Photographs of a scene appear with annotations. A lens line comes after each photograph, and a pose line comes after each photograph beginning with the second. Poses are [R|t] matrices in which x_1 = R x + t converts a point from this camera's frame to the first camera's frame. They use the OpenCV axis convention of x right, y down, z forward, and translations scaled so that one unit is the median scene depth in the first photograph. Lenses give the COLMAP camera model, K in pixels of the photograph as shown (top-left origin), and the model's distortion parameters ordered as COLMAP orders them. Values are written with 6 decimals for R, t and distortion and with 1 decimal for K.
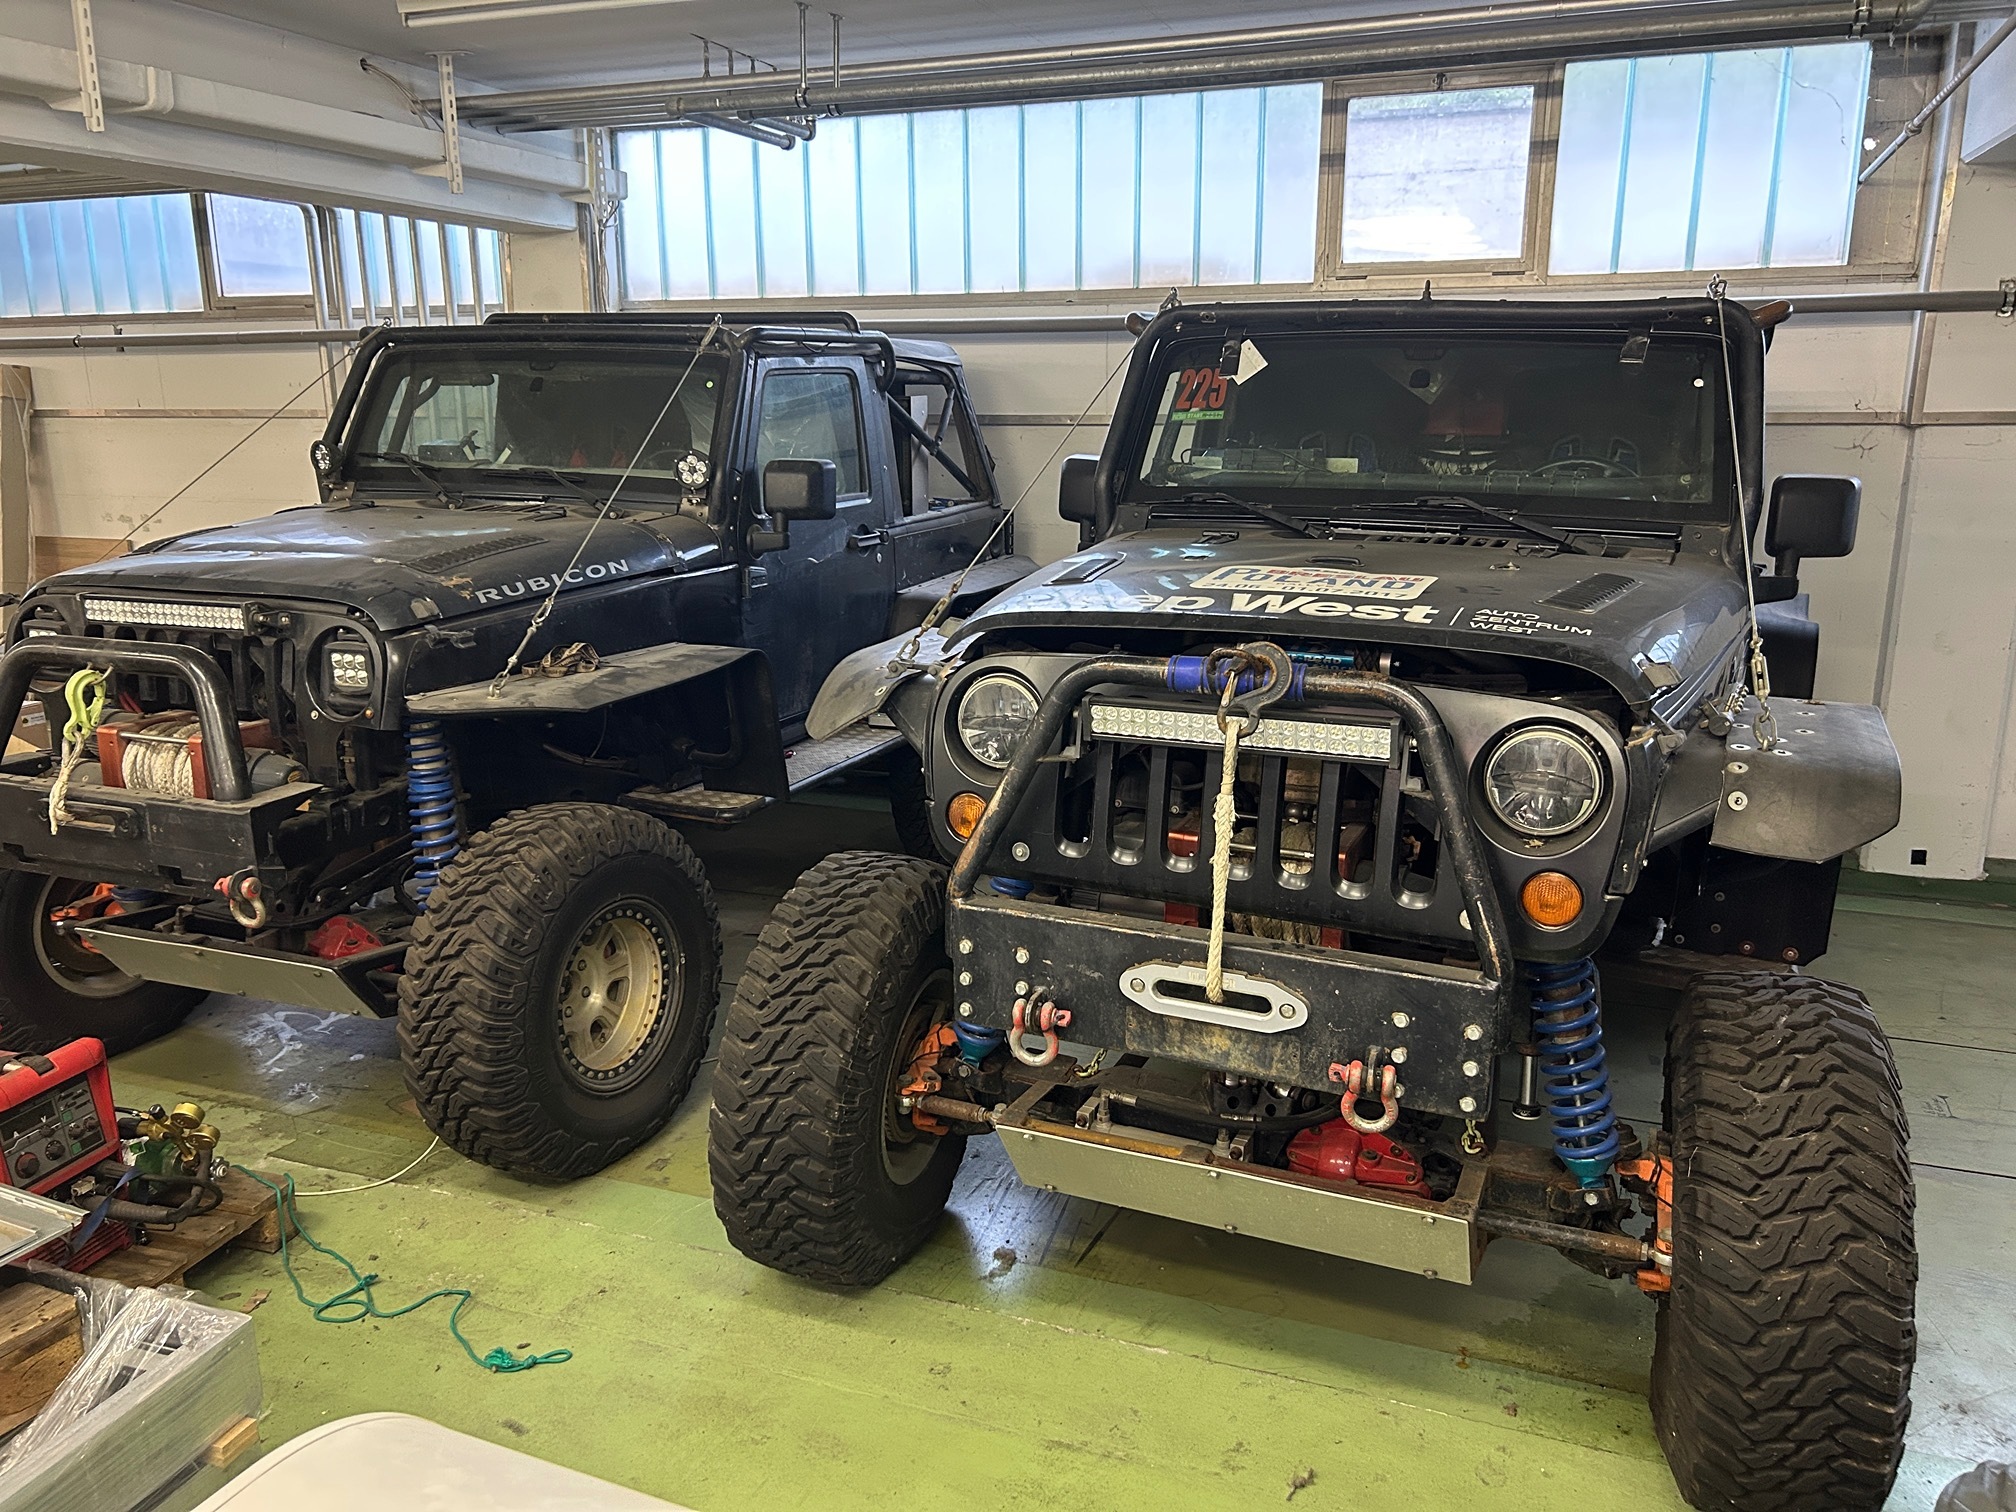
lens RADIAL K [[1528.4, 0, 1013.8], [0, 1528.4, 756.9], [0, 0, 1]] dist [0.052938, -0.055617]
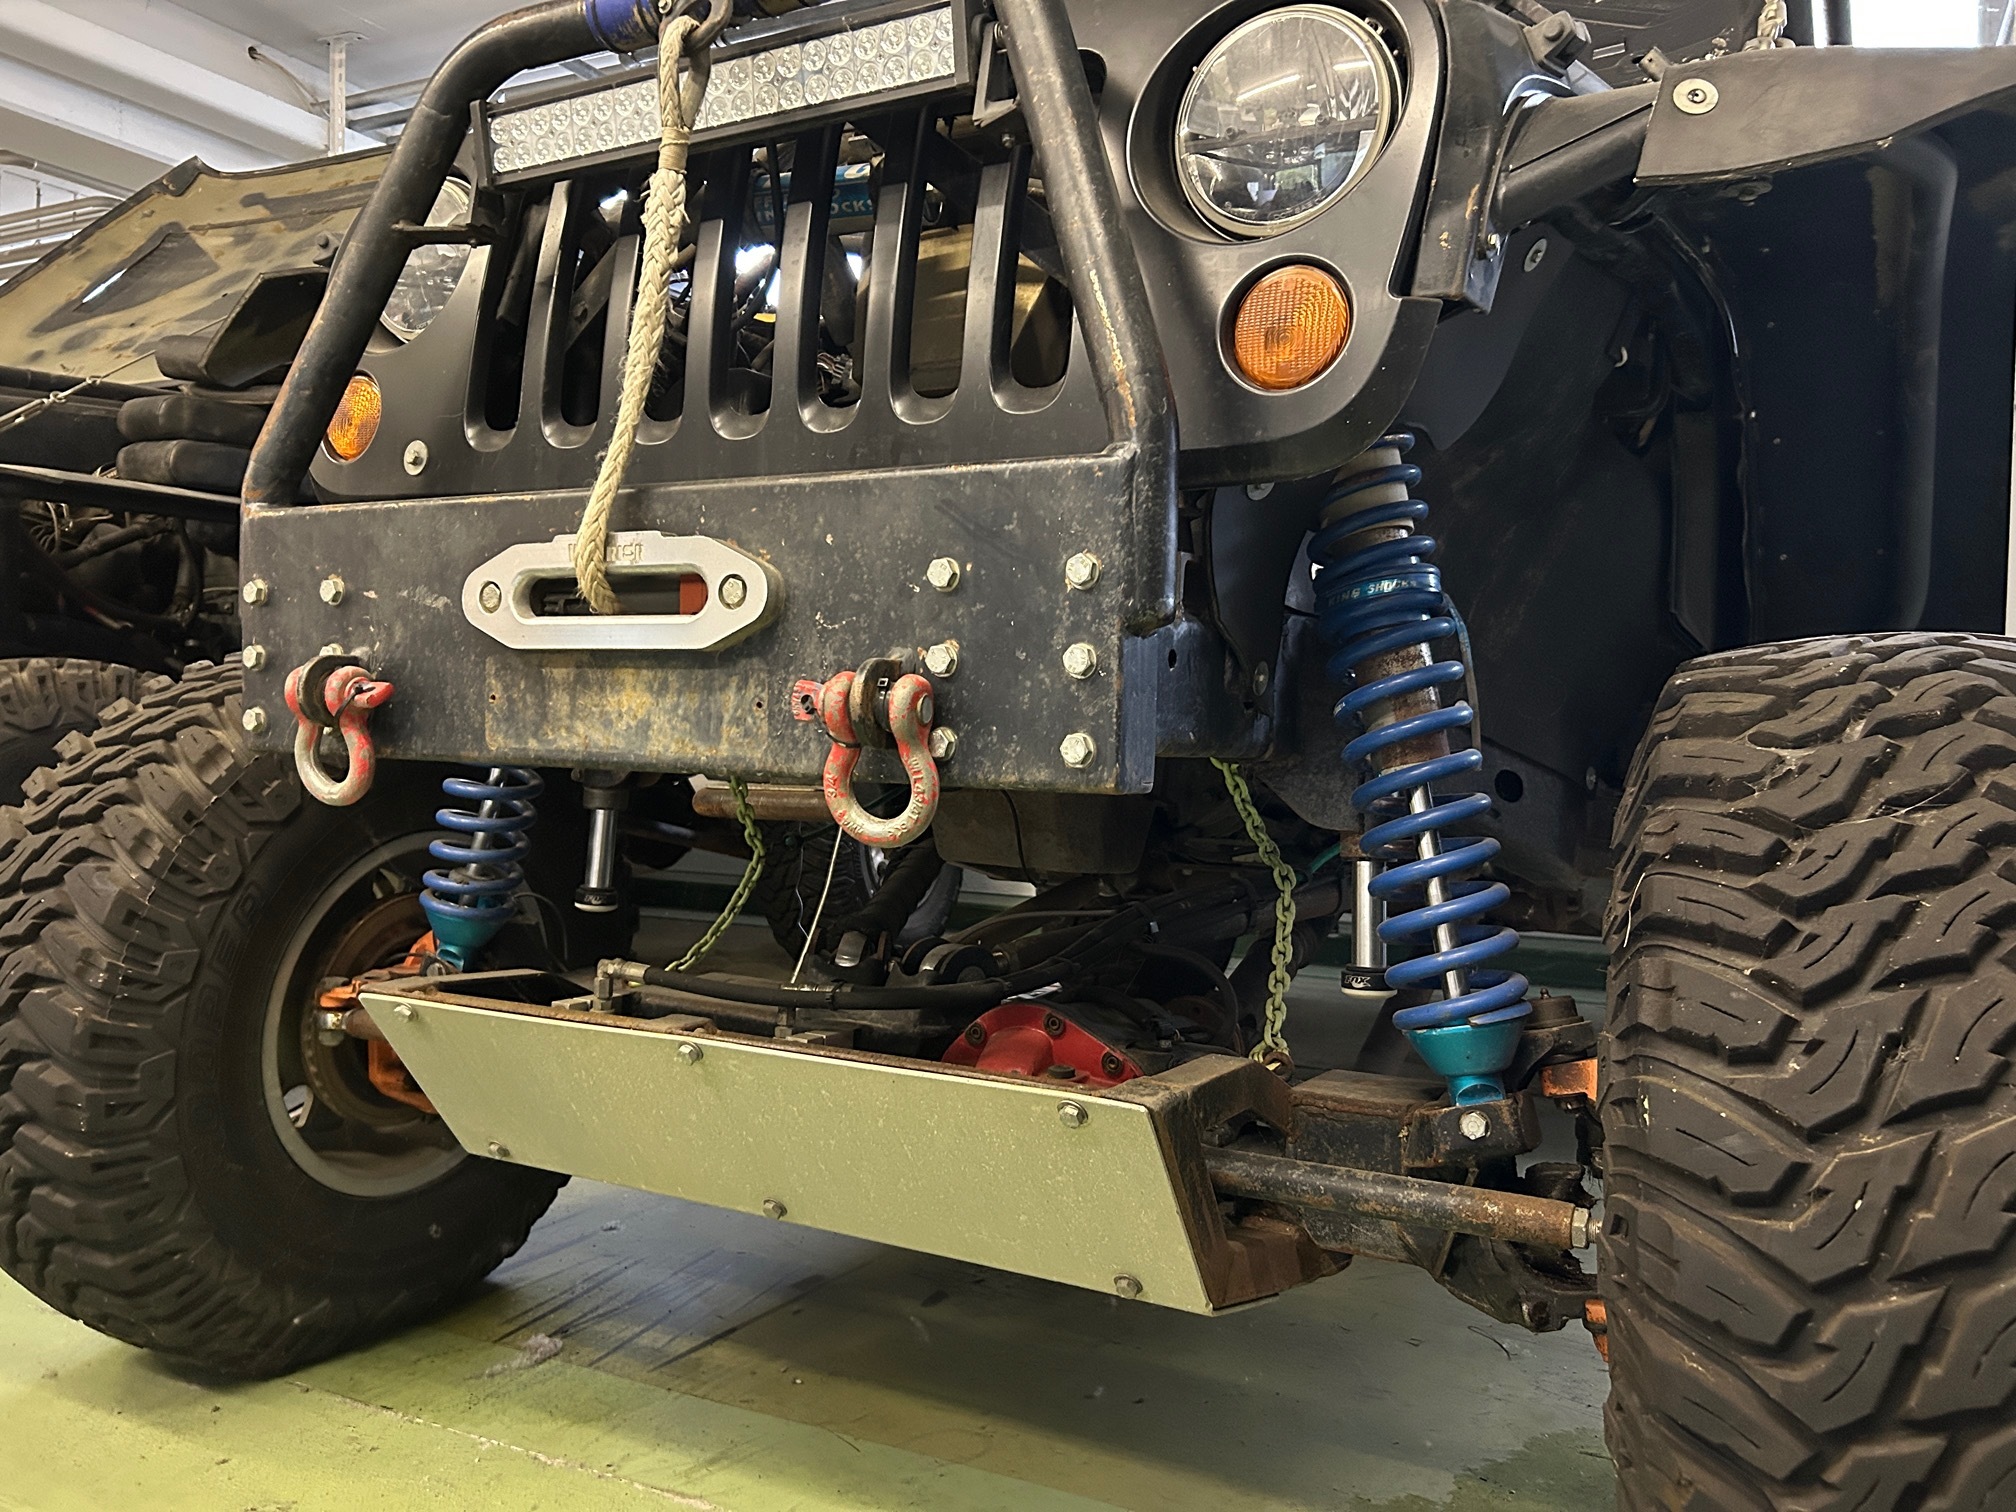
lens RADIAL K [[1528.4, 0, 1022.9], [0, 1528.4, 729.6], [0, 0, 1]] dist [0.052938, -0.055617]
pose [[0.995502, 0.017612, -0.093091, 0.217757], [-0.037508, 0.975554, -0.216536, 0.213201], [0.087001, 0.219054, 0.971826, 0.399231]]
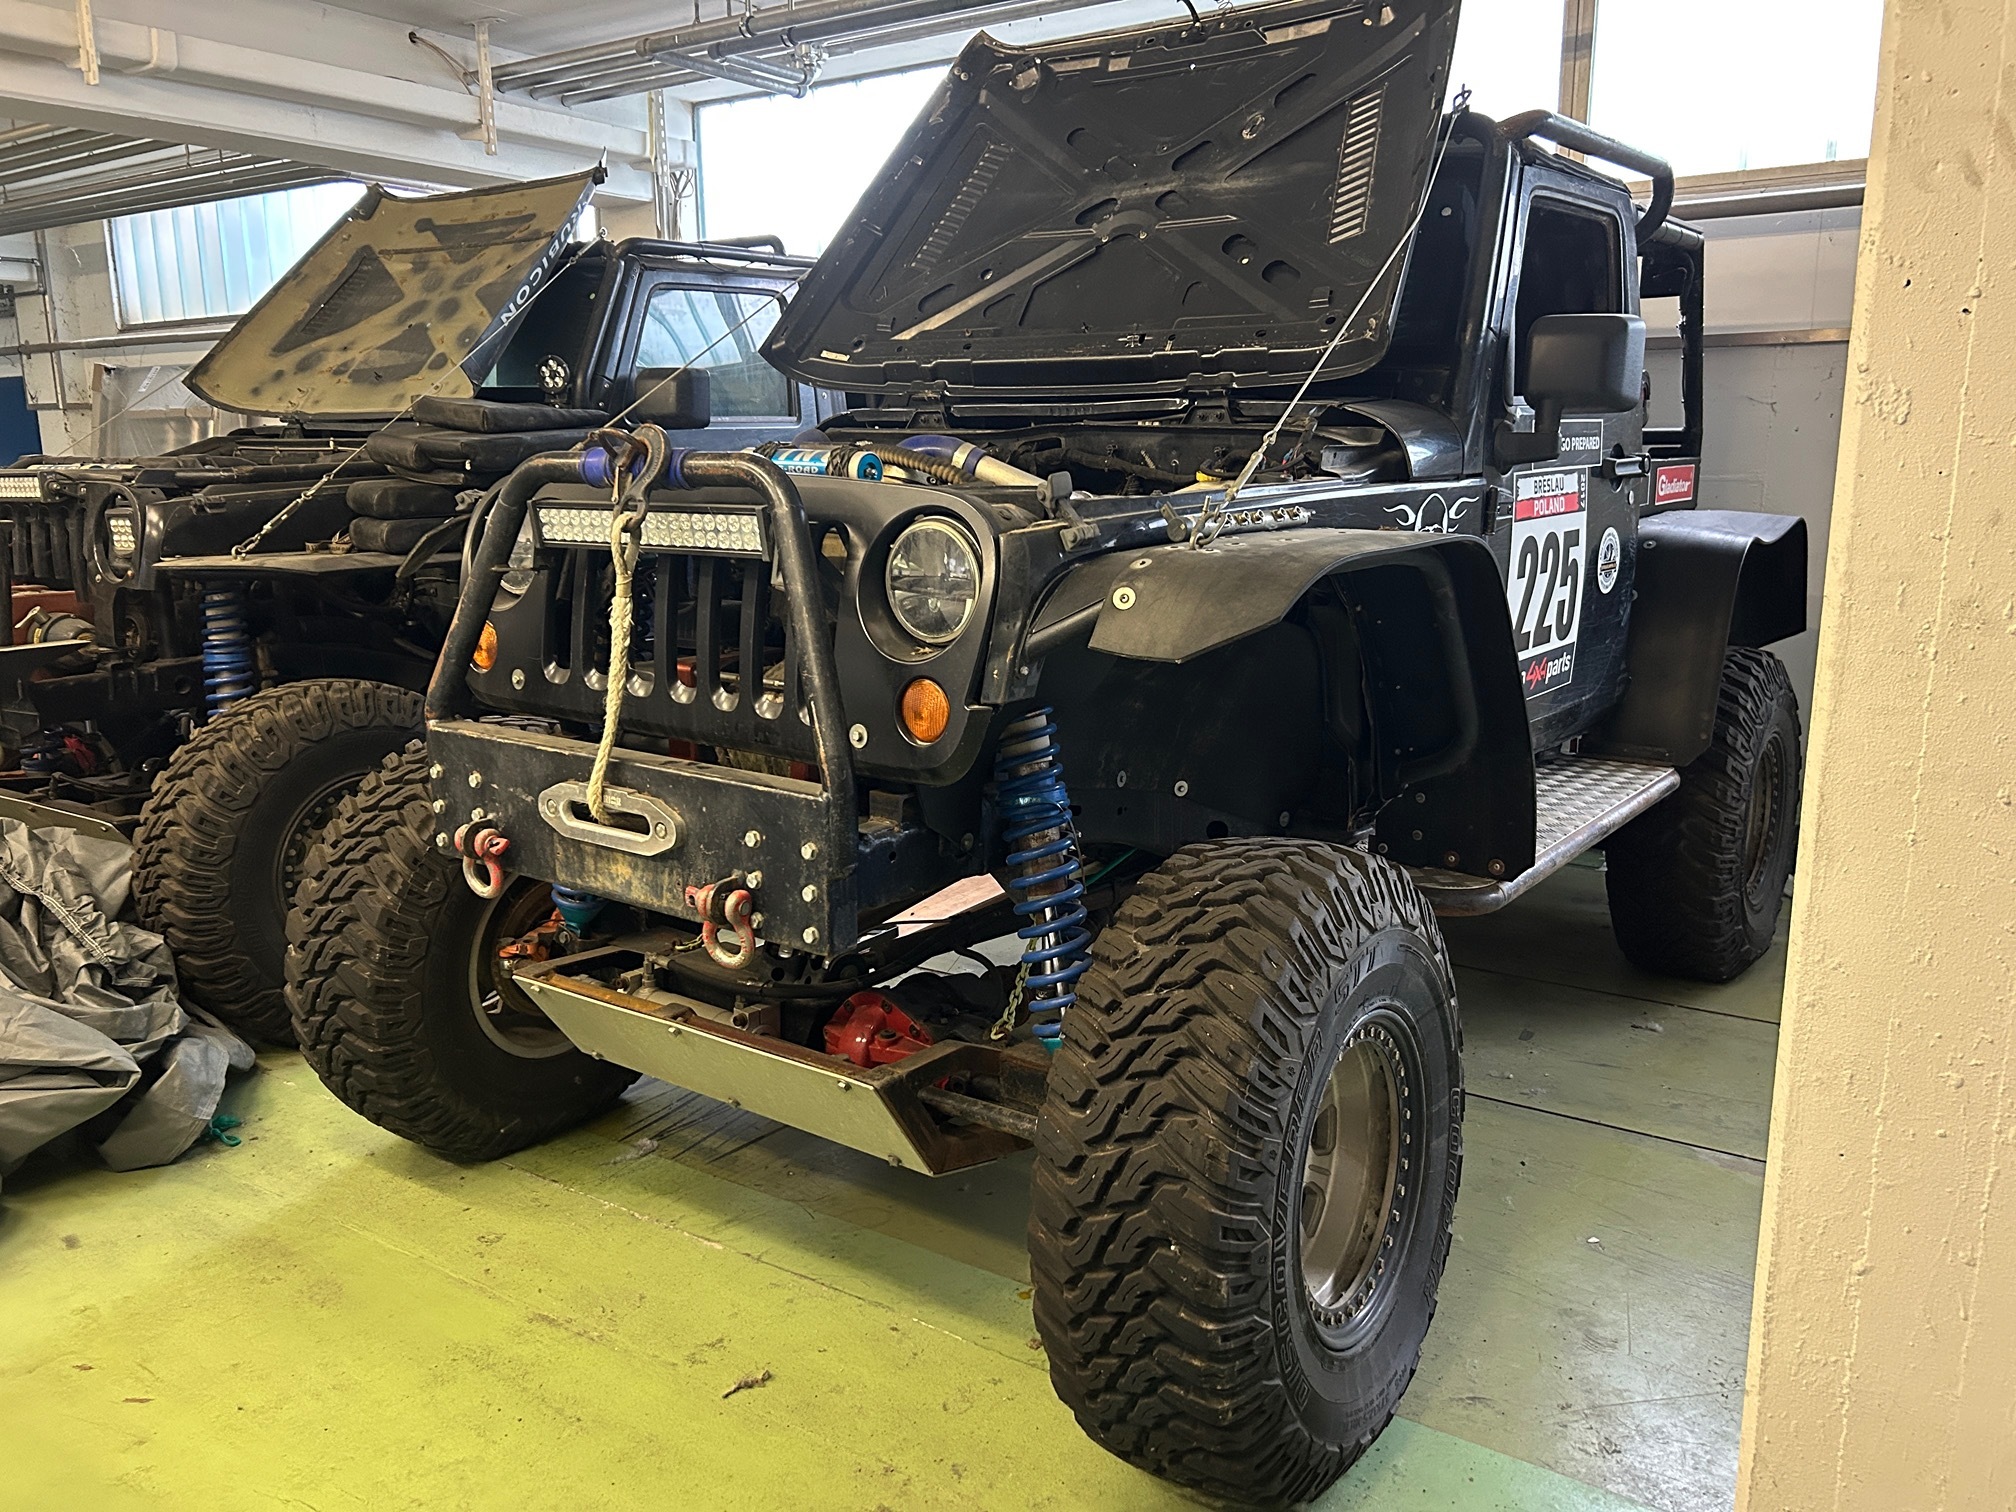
lens RADIAL K [[1528.4, 0, 1012.9], [0, 1528.4, 743.7], [0, 0, 1]] dist [0.052938, -0.055617]
pose [[0.974403, 0.035692, -0.221958, 0.408525], [-0.043438, 0.998602, -0.030116, 0.093270], [0.220573, 0.038986, 0.974591, 0.113057]]
